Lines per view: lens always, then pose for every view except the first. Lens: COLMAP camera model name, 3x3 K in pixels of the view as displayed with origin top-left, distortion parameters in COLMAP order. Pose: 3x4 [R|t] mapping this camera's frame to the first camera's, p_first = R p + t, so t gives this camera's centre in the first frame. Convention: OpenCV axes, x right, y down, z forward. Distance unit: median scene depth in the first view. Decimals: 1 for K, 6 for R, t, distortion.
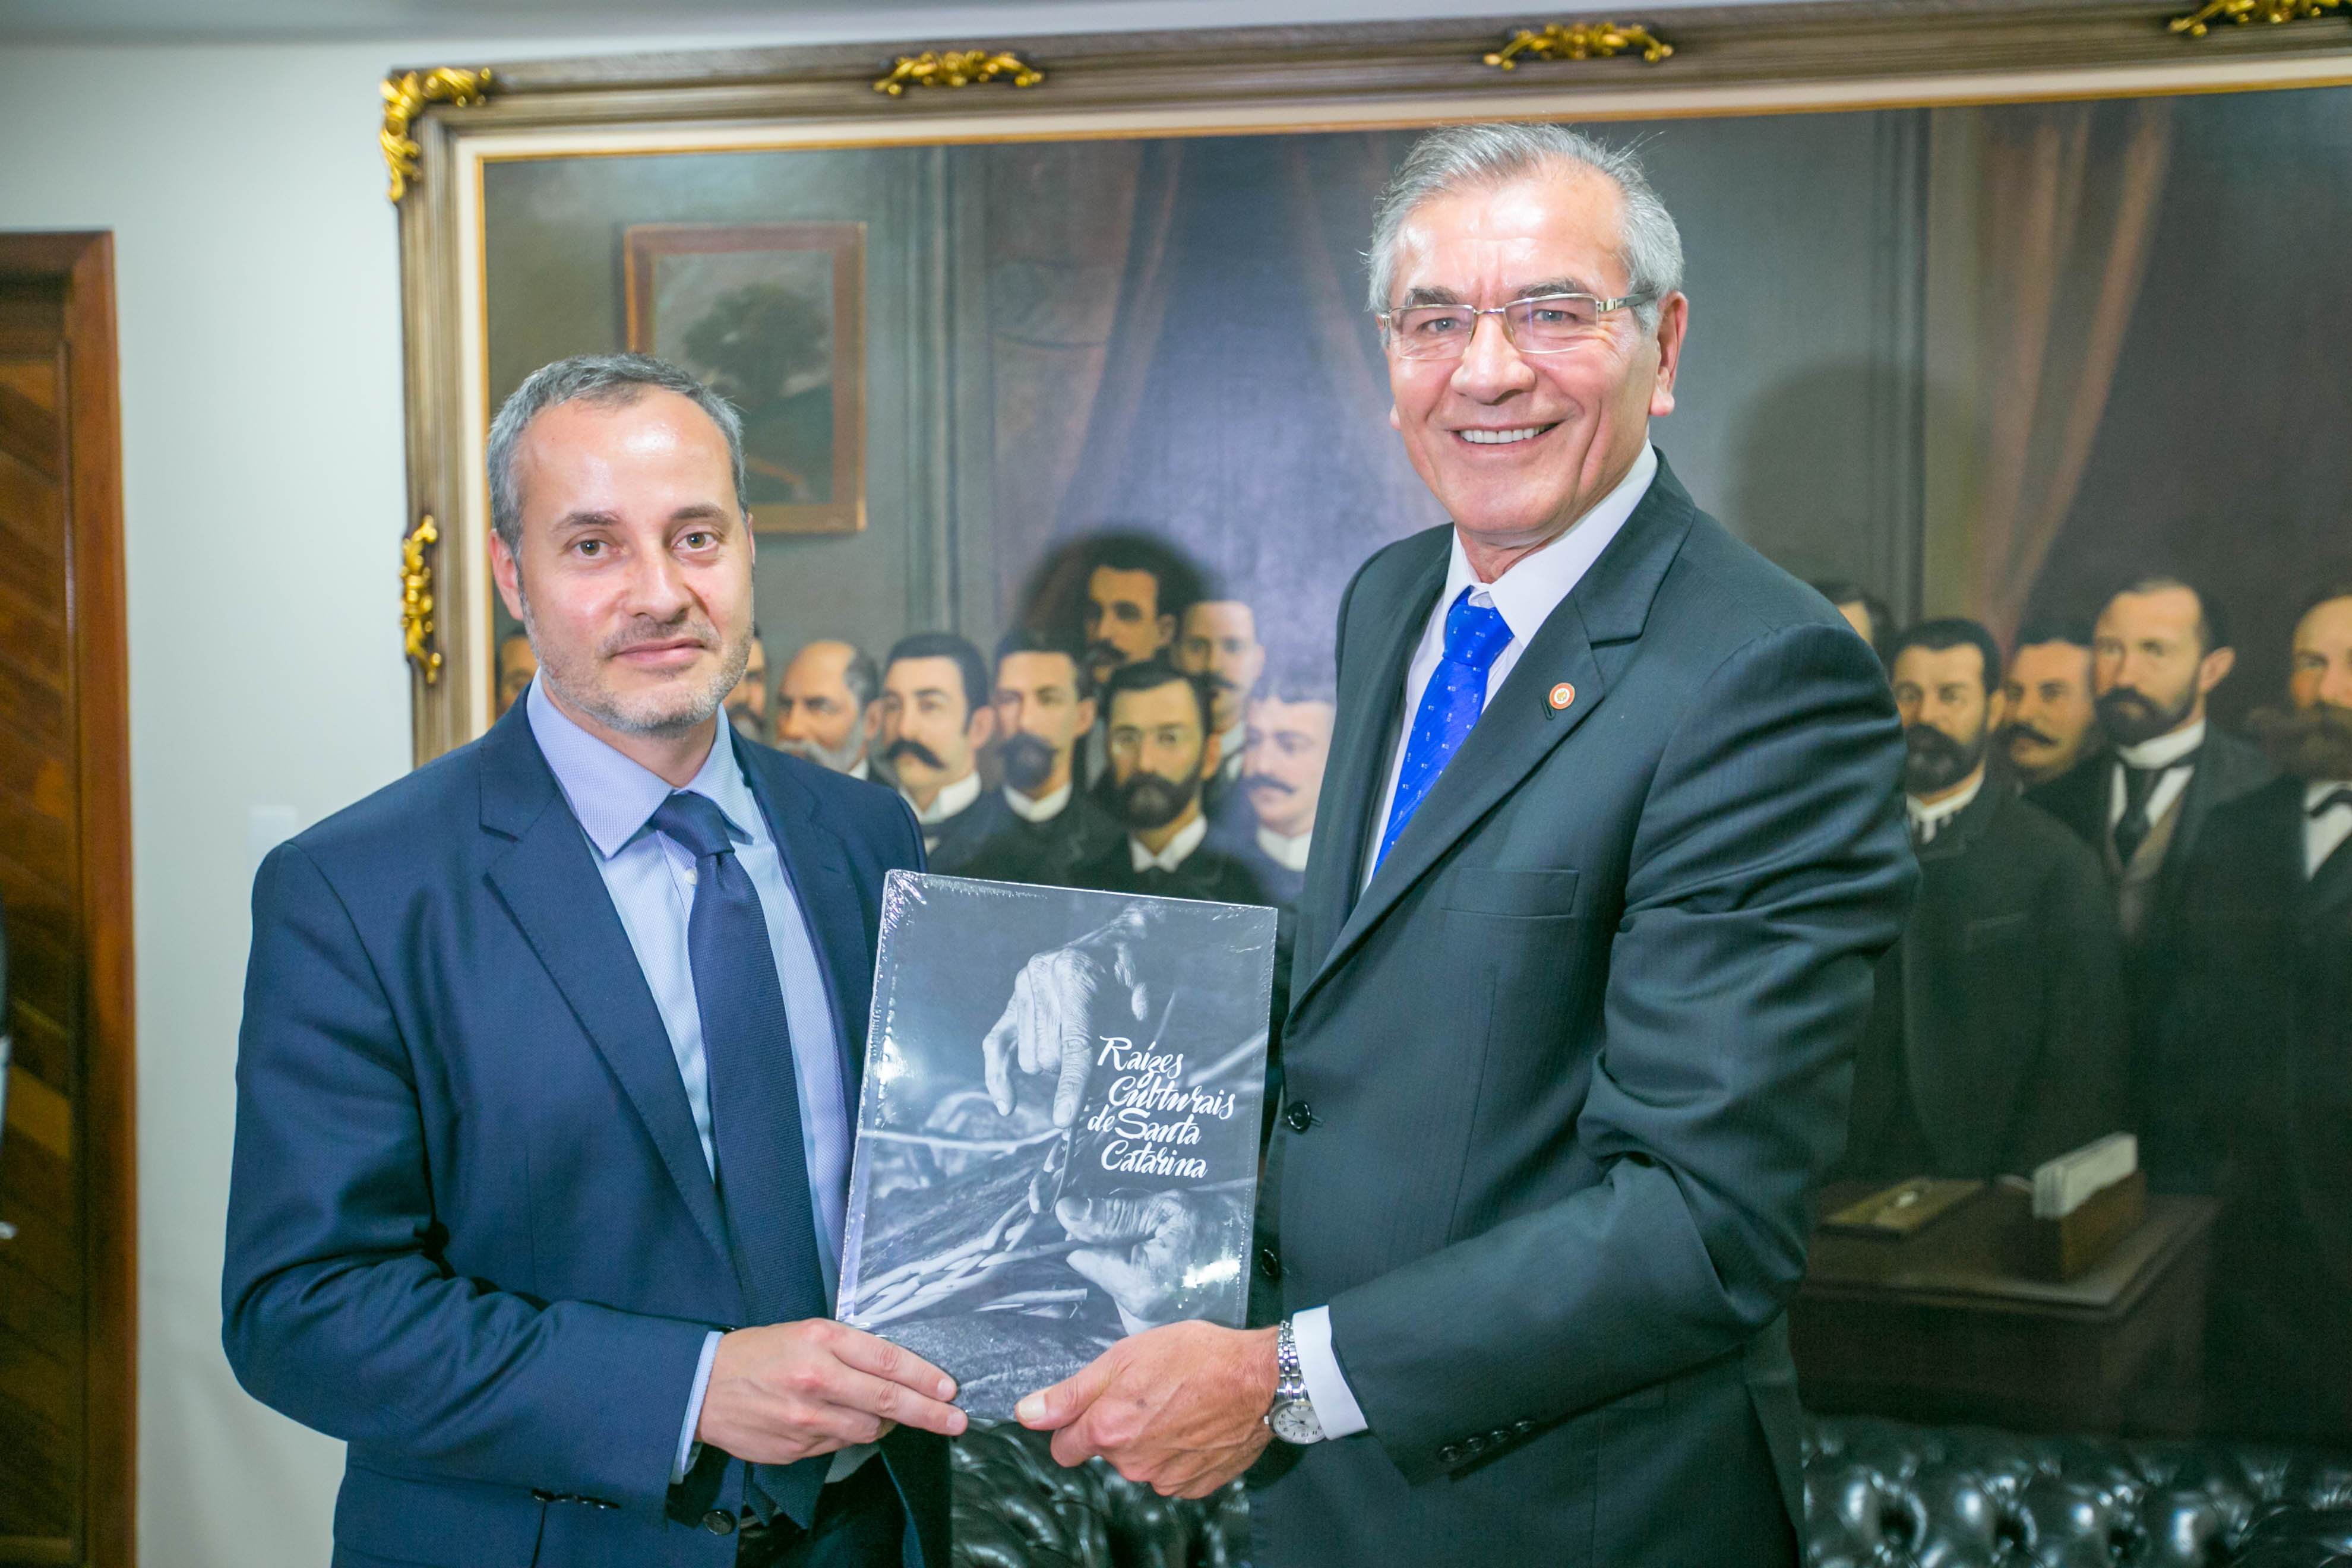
lens RADIAL K [[2208.1, 0, 1173.7], [0, 2208.1, 780.2], [0, 0, 1]] dist [-0.000073, 0.131984]
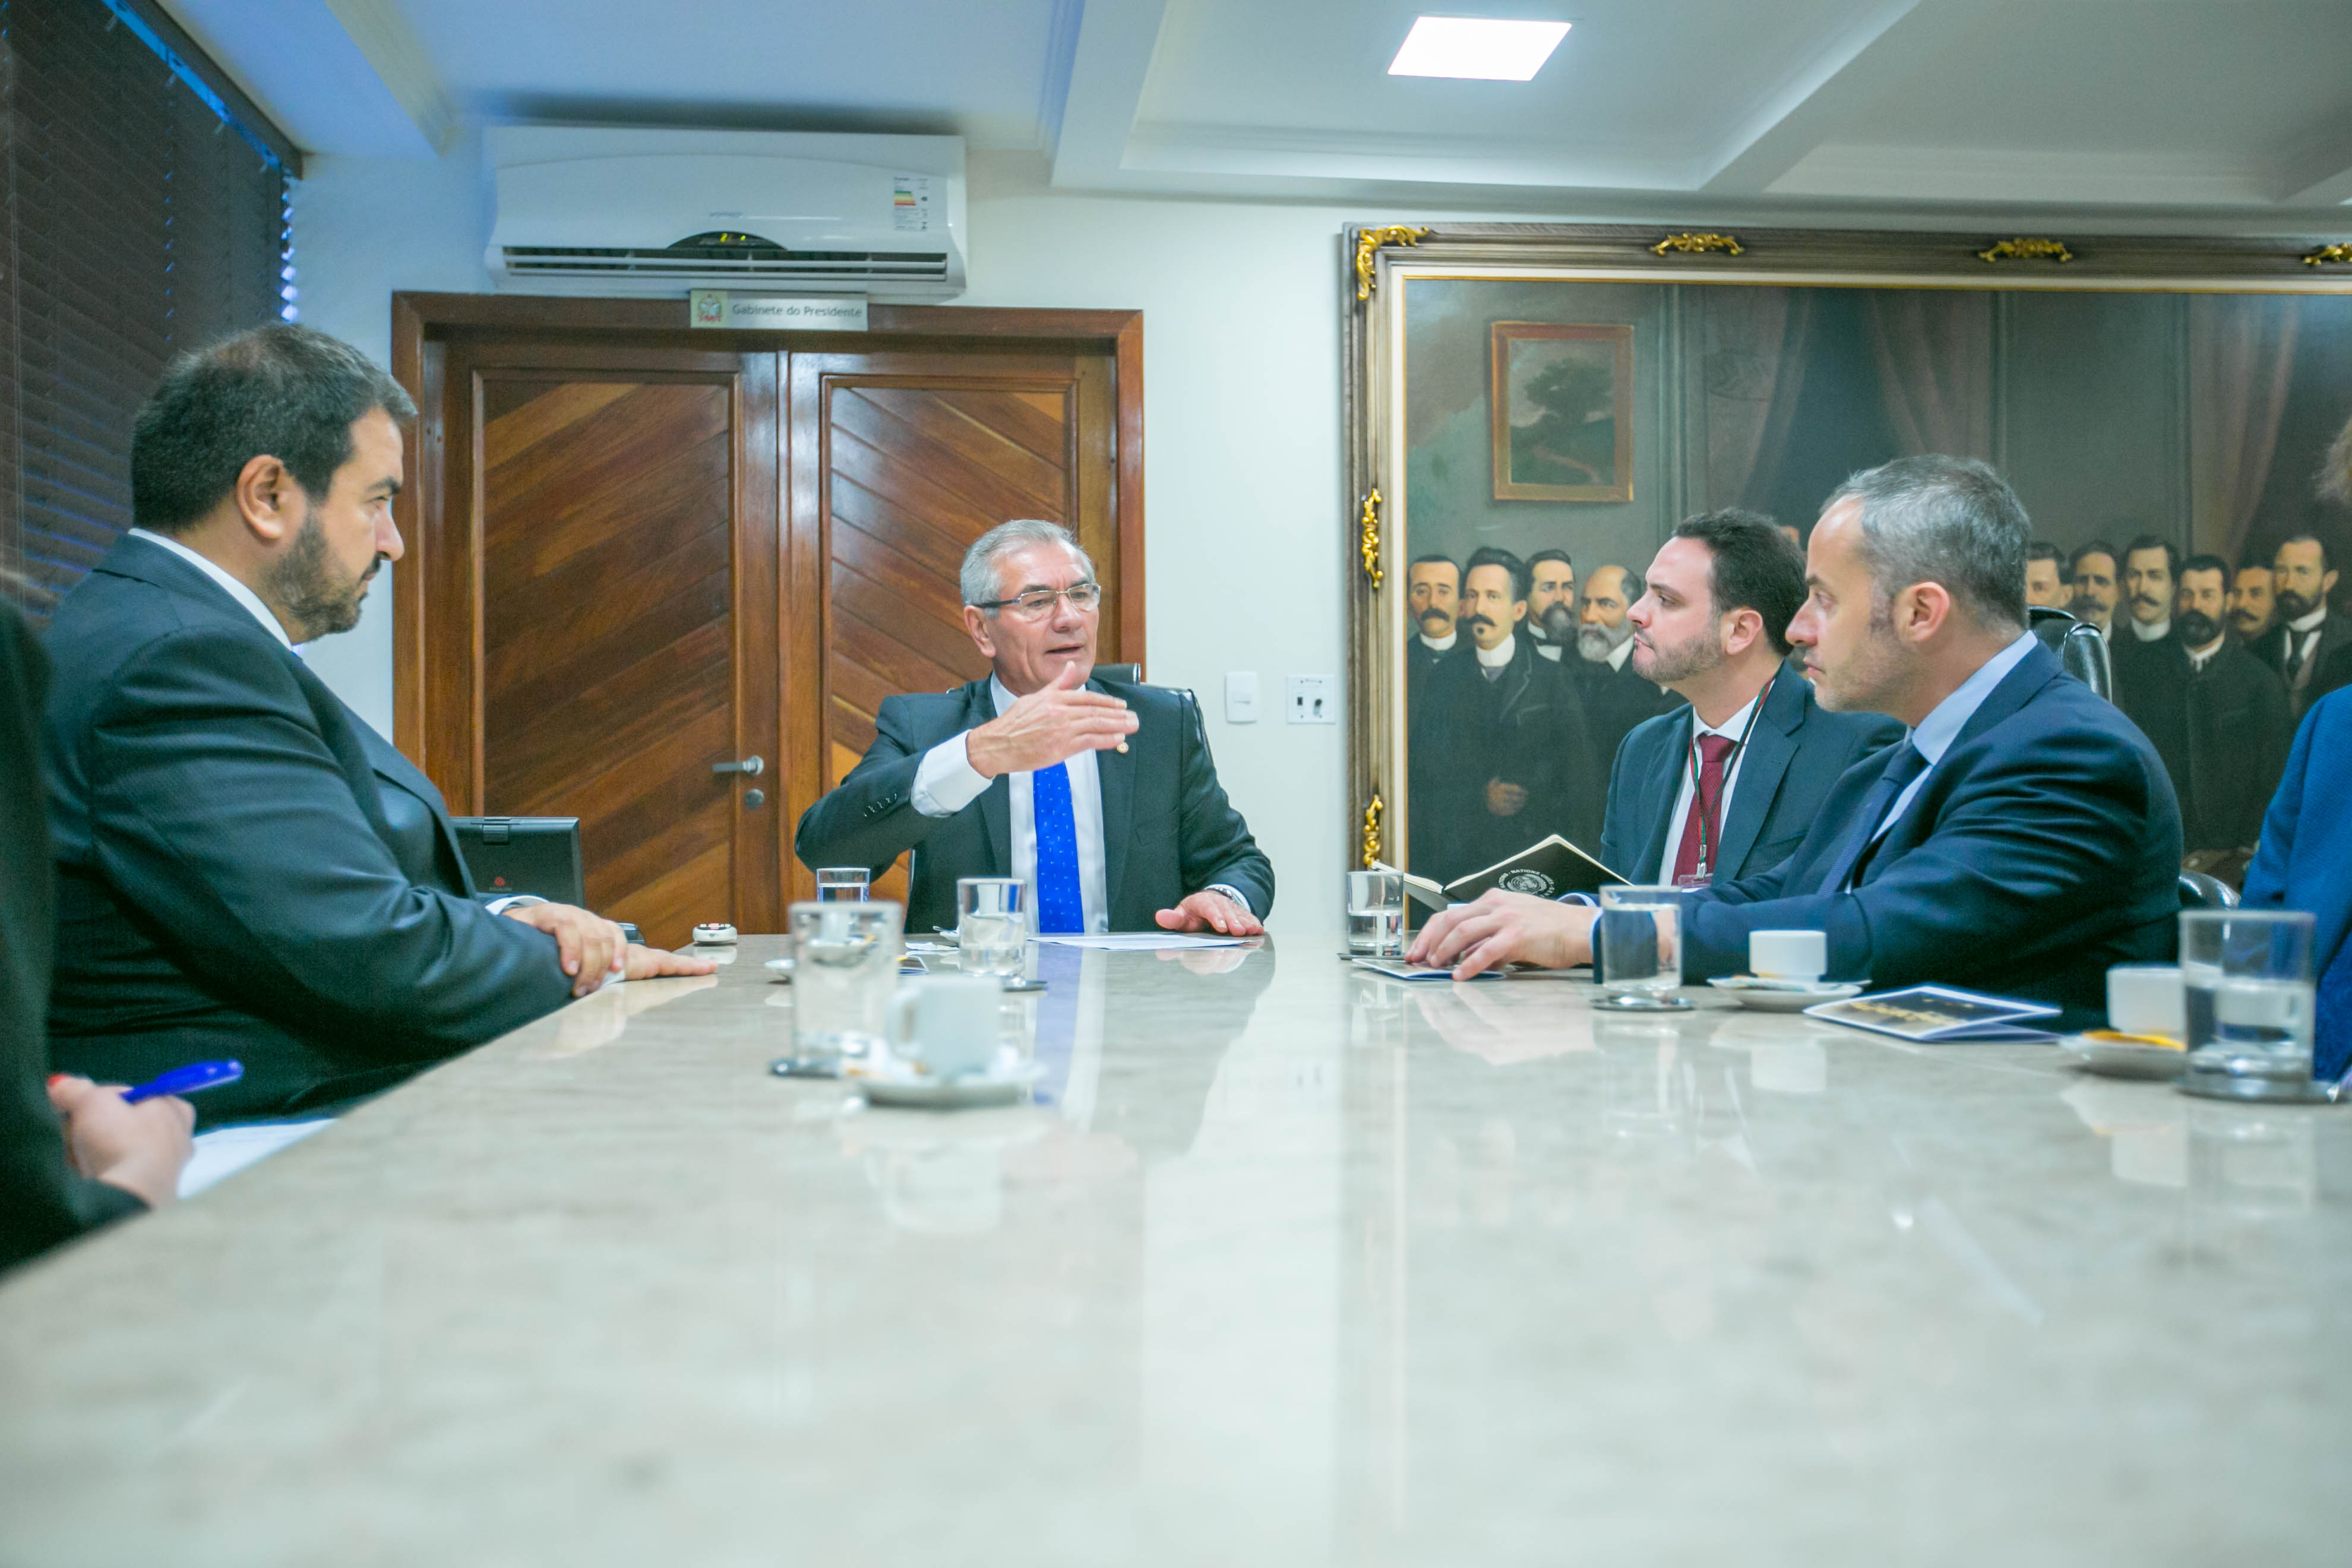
lens RADIAL K [[2147.3, 0, 1176.5], [0, 2147.3, 782.6], [0, 0, 1]] dist [-0.002939, 0.119799]
pose [[0.959702, -0.005369, 0.280969, -0.975471], [0.025721, 0.997299, -0.068795, 0.216822], [-0.279841, 0.073250, 0.957248, -0.500415]]
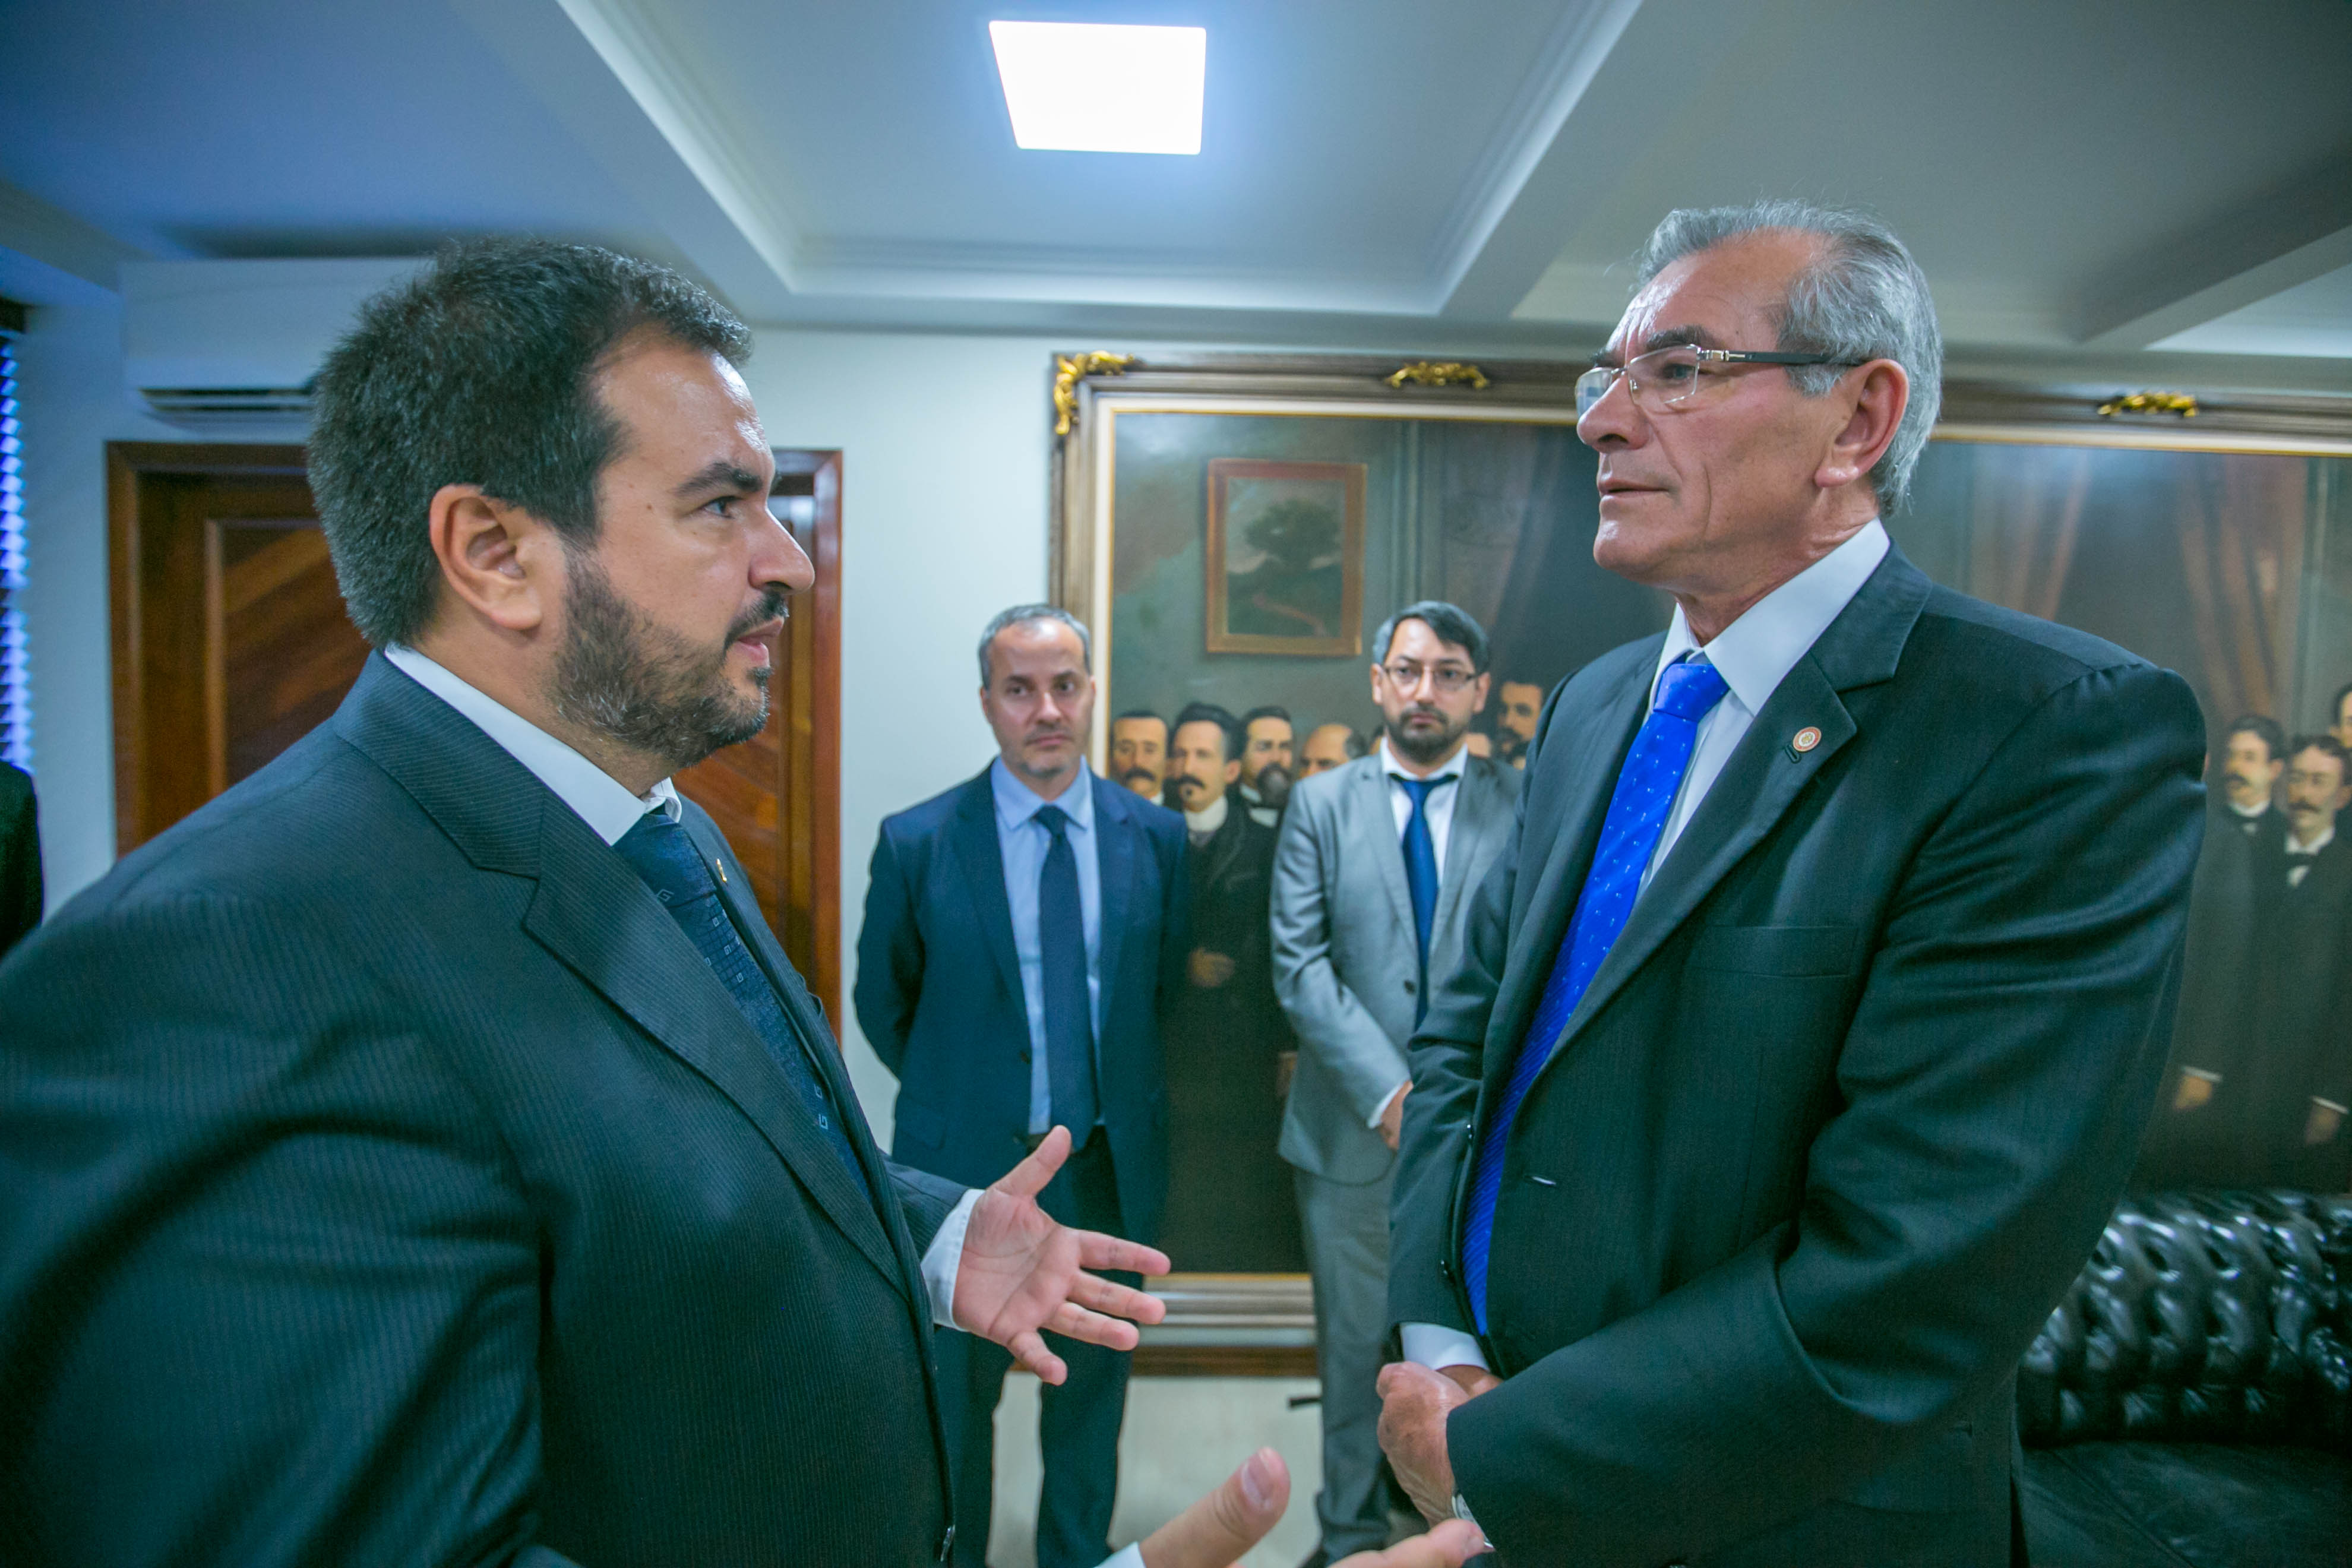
lens RADIAL K [[1055.2, 0, 1174.0], [0, 1055.2, 786.0], [0, 0, 1]] dist [-0.057986, 0.017457]
pose [[0.982716, 0.005638, 0.185035, -0.422001], [-0.003940, 0.999947, -0.009543, -0.011023], [-0.185078, 0.008649, 0.982686, 0.283429]]
